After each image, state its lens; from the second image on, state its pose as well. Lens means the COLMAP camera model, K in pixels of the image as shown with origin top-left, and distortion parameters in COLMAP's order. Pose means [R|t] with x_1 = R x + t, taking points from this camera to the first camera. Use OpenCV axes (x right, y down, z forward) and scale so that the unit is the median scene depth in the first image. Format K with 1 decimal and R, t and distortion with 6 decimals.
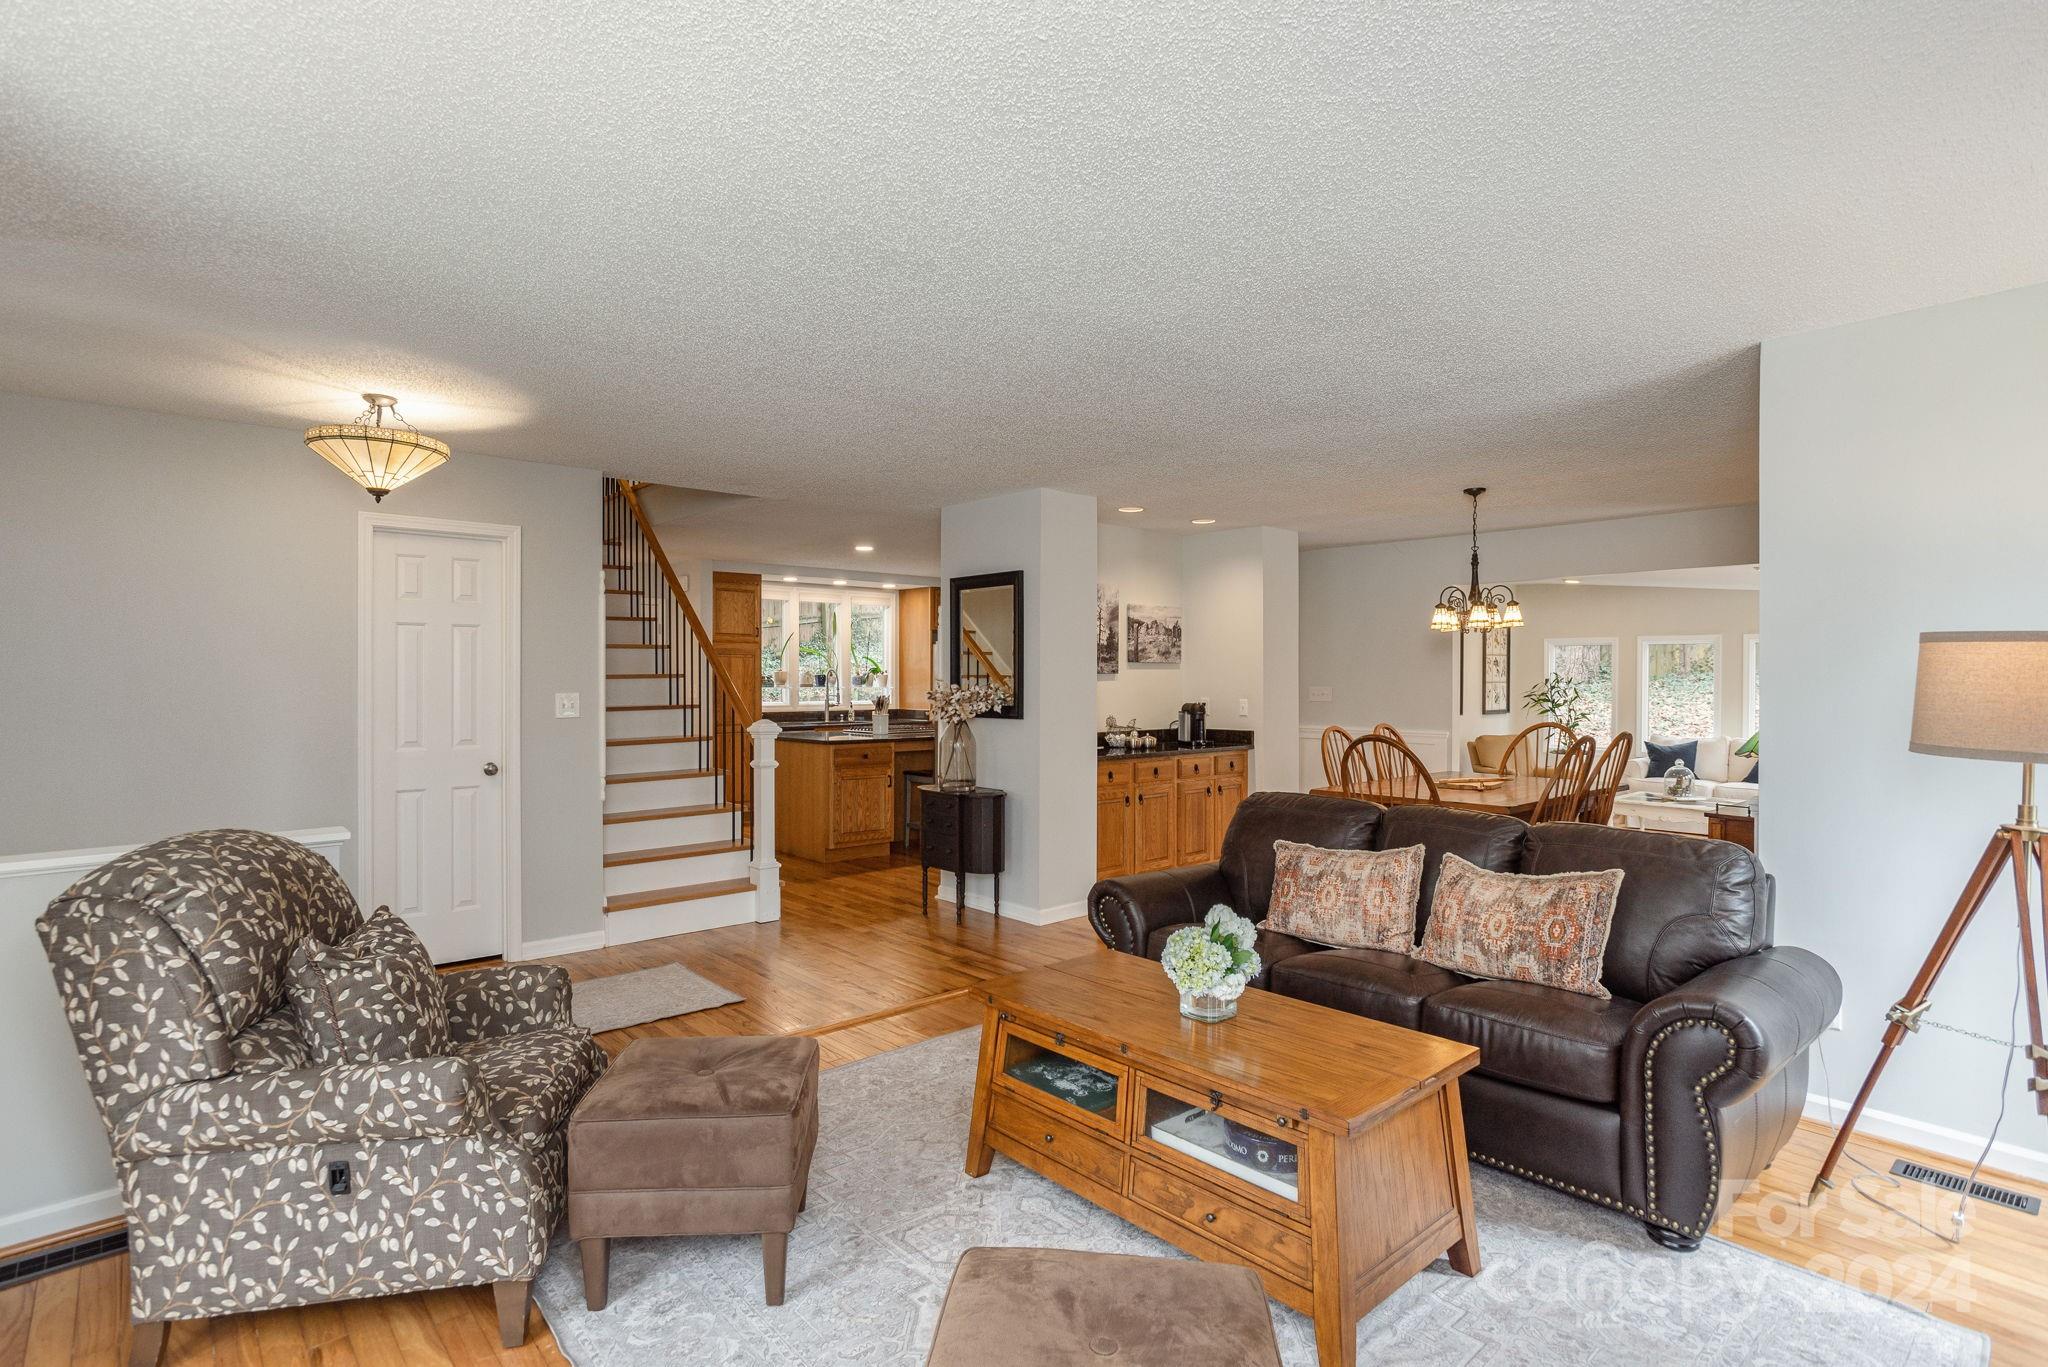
lens RADIAL K [[1187.5, 0, 1024.0], [0, 1187.5, 683.5], [0, 0, 1]] dist [-0.004452, -0.000610]
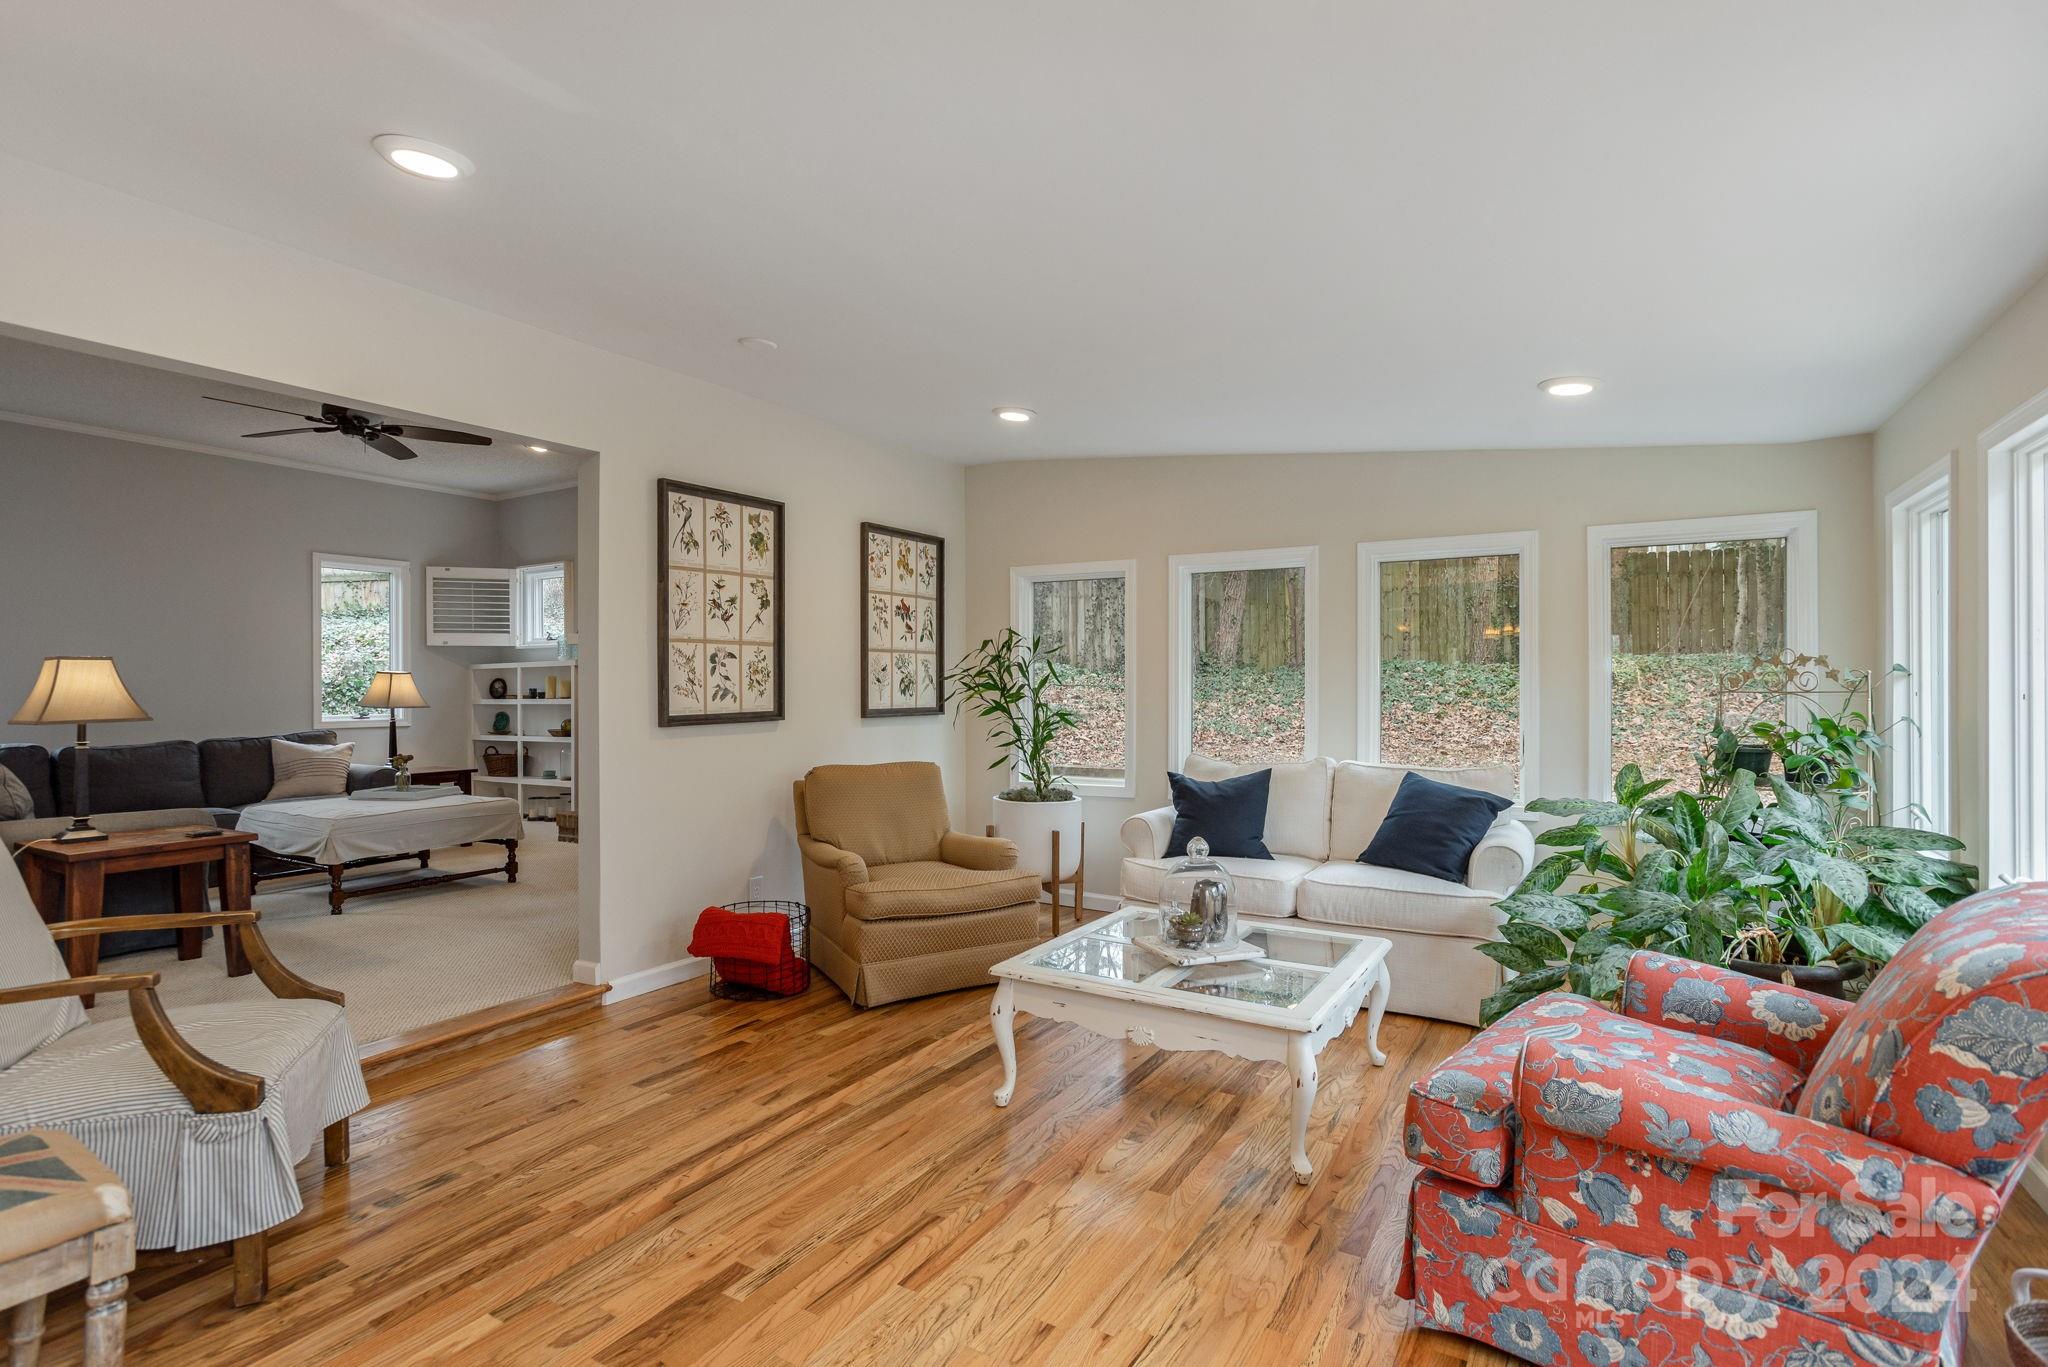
lens RADIAL K [[1013.5, 0, 1024.0], [0, 1013.5, 683.5], [0, 0, 1]] dist [-0.004596, -0.000569]
pose [[0.974842, -0.003089, 0.222877, 0.587854], [0.005879, 0.999912, -0.011859, 0.029725], [-0.222821, 0.012871, 0.974774, 0.970718]]
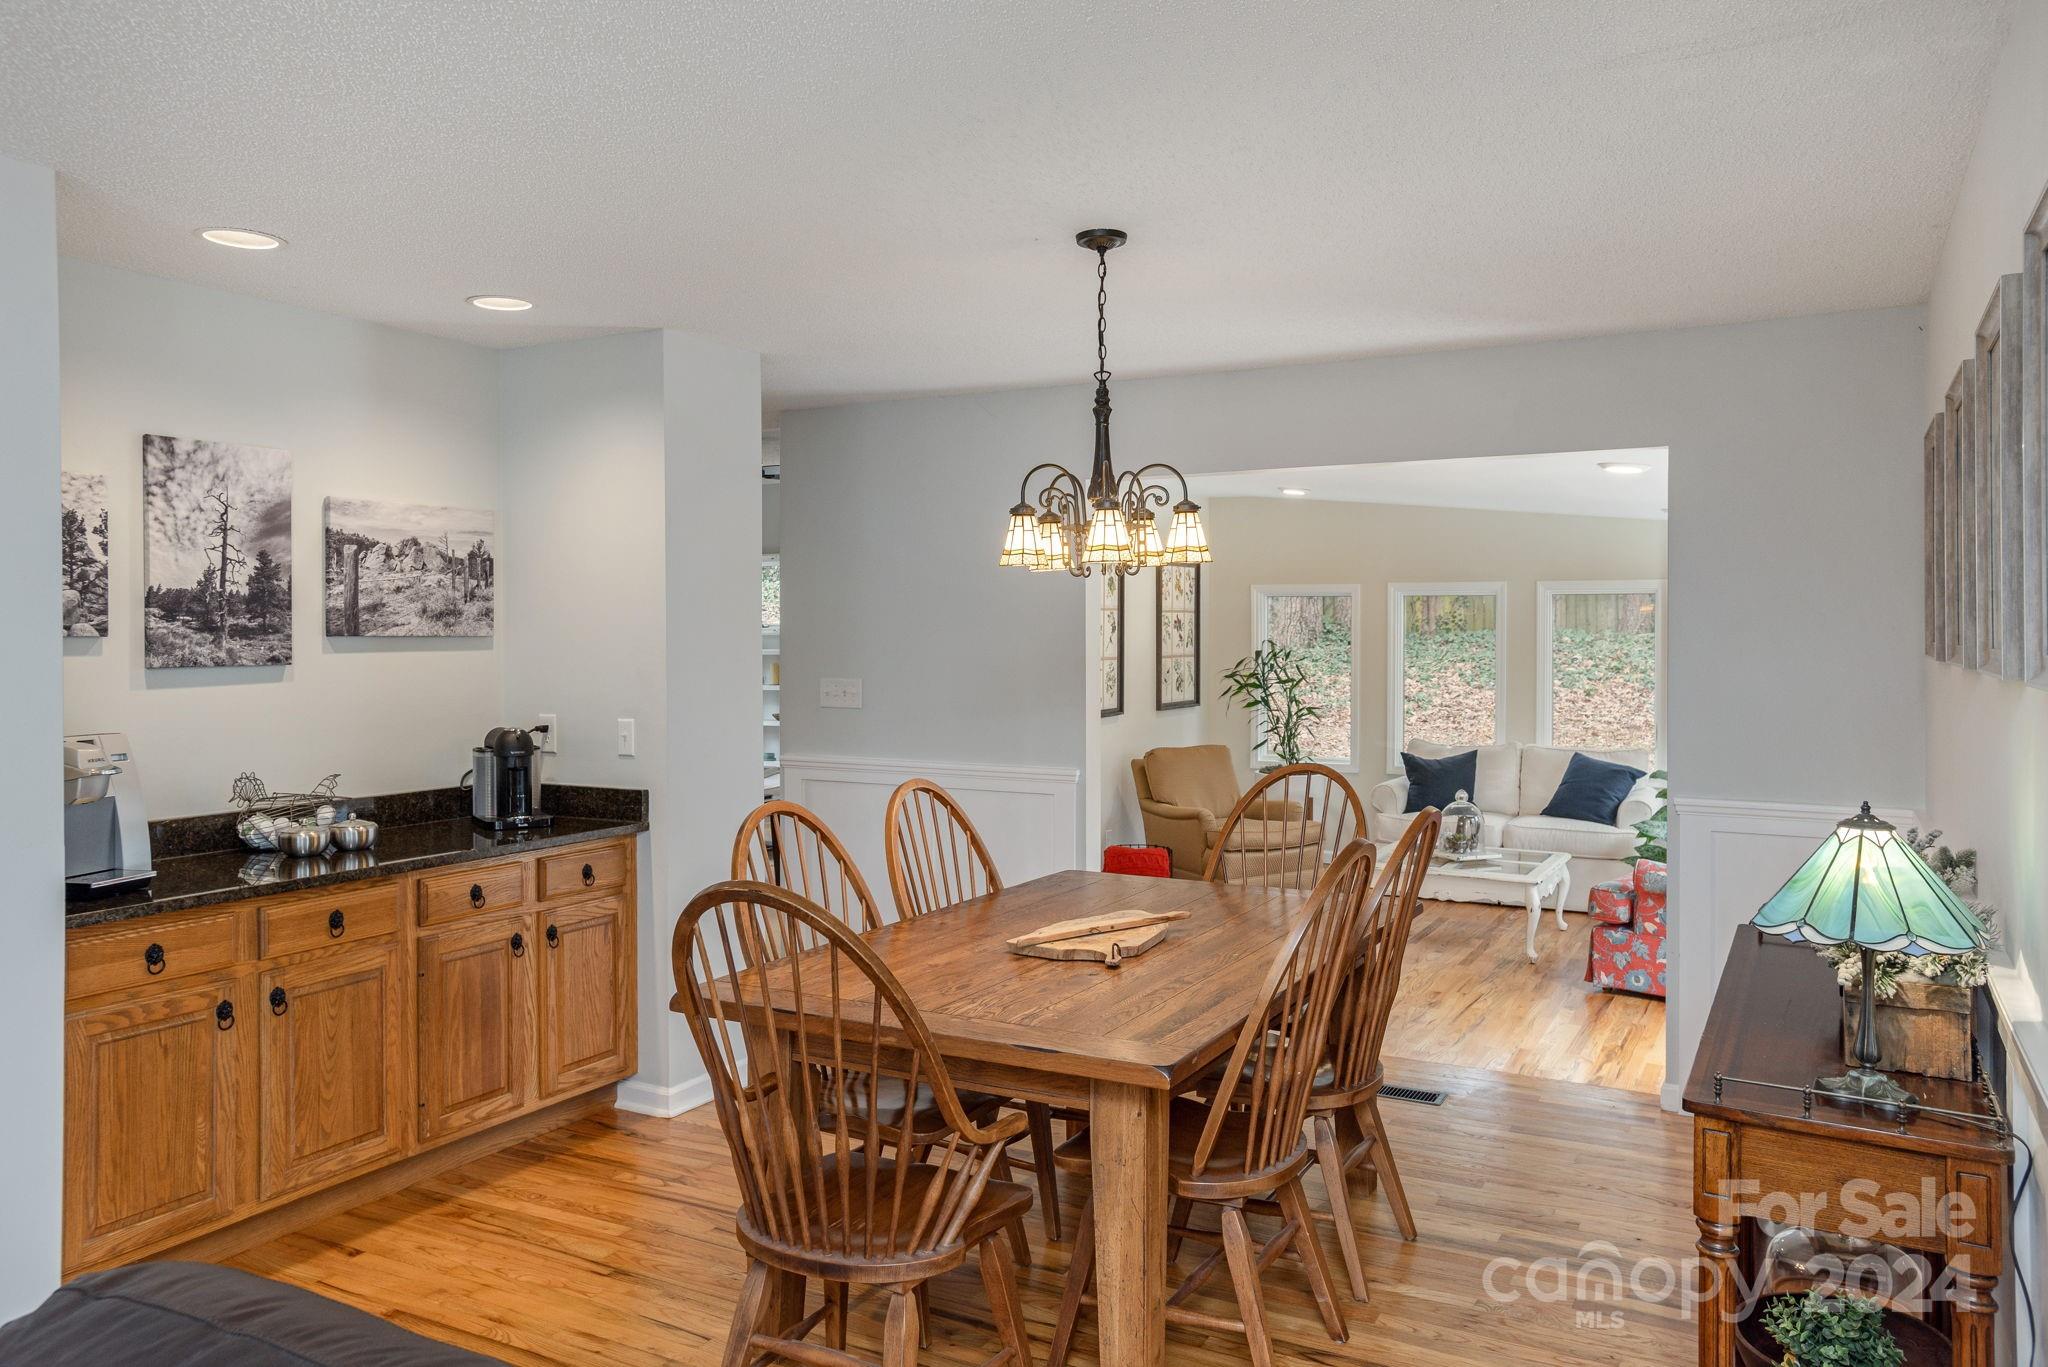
lens RADIAL K [[1545.3, 0, 1028.4], [0, 1545.3, 606.2], [0, 0, 1]] dist [0.003207, 0.000439]
pose [[0.963398, 0.005400, 0.268020, 0.179175], [-0.000263, 0.999816, -0.019198, -0.018386], [-0.268074, 0.018425, 0.963222, 0.413165]]
